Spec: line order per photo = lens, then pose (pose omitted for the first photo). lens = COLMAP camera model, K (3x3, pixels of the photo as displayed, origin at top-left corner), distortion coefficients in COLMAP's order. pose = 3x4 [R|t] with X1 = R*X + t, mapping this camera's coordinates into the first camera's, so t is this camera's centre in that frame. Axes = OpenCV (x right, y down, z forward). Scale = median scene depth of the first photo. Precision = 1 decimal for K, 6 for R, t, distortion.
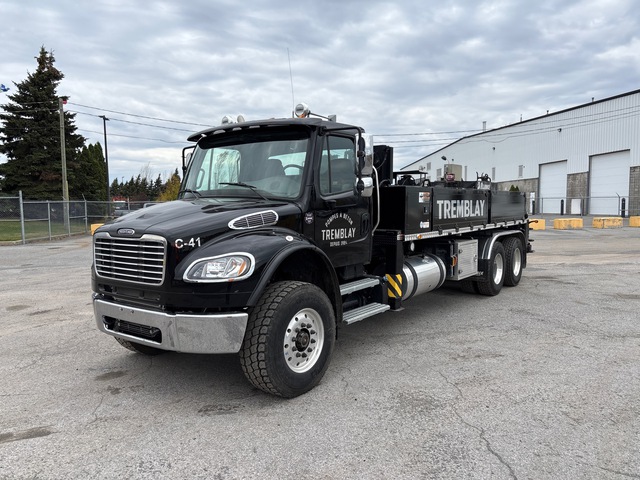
lens RADIAL K [[474.1, 0, 319.3], [0, 474.1, 245.1], [0, 0, 1]] dist [0.054357, -0.045489]
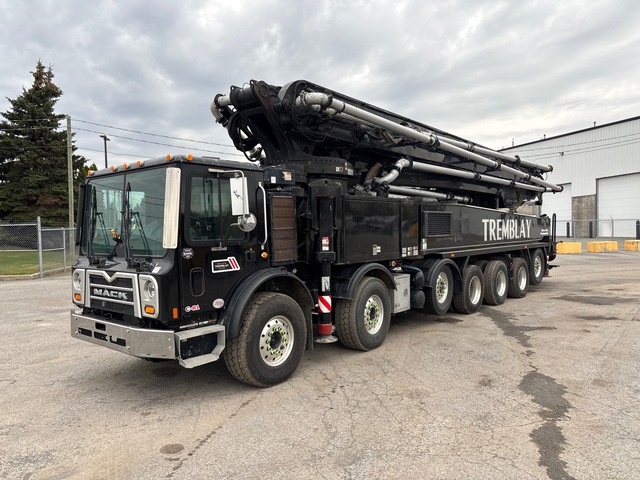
lens RADIAL K [[474.1, 0, 321.0], [0, 474.1, 246.1], [0, 0, 1]] dist [0.054357, -0.045489]
pose [[0.997030, -0.011435, 0.076156, -0.128827], [0.015192, 0.998686, -0.048939, -0.006445], [-0.075496, 0.049951, 0.995894, 0.070256]]
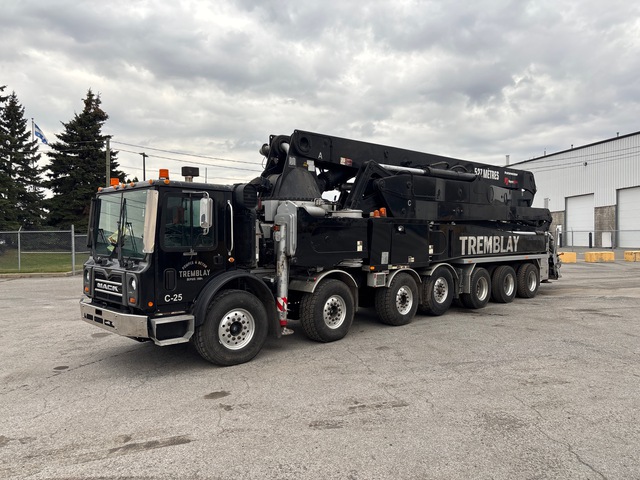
lens RADIAL K [[474.1, 0, 325.0], [0, 474.1, 245.4], [0, 0, 1]] dist [0.054357, -0.045489]
pose [[0.999537, 0.001506, -0.030403, -0.025644], [-0.003499, 0.997840, -0.065592, -0.000753], [0.030239, 0.065668, 0.997383, -0.022400]]
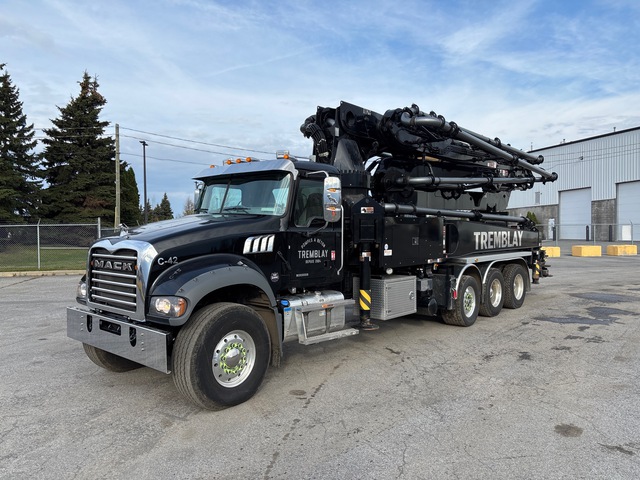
lens RADIAL K [[474.1, 0, 319.2], [0, 474.1, 241.3], [0, 0, 1]] dist [0.054357, -0.045489]
pose [[0.999024, -0.001283, 0.044155, -0.162052], [0.004015, 0.998078, -0.061845, -0.003072], [-0.043990, 0.061962, 0.997109, 0.022738]]
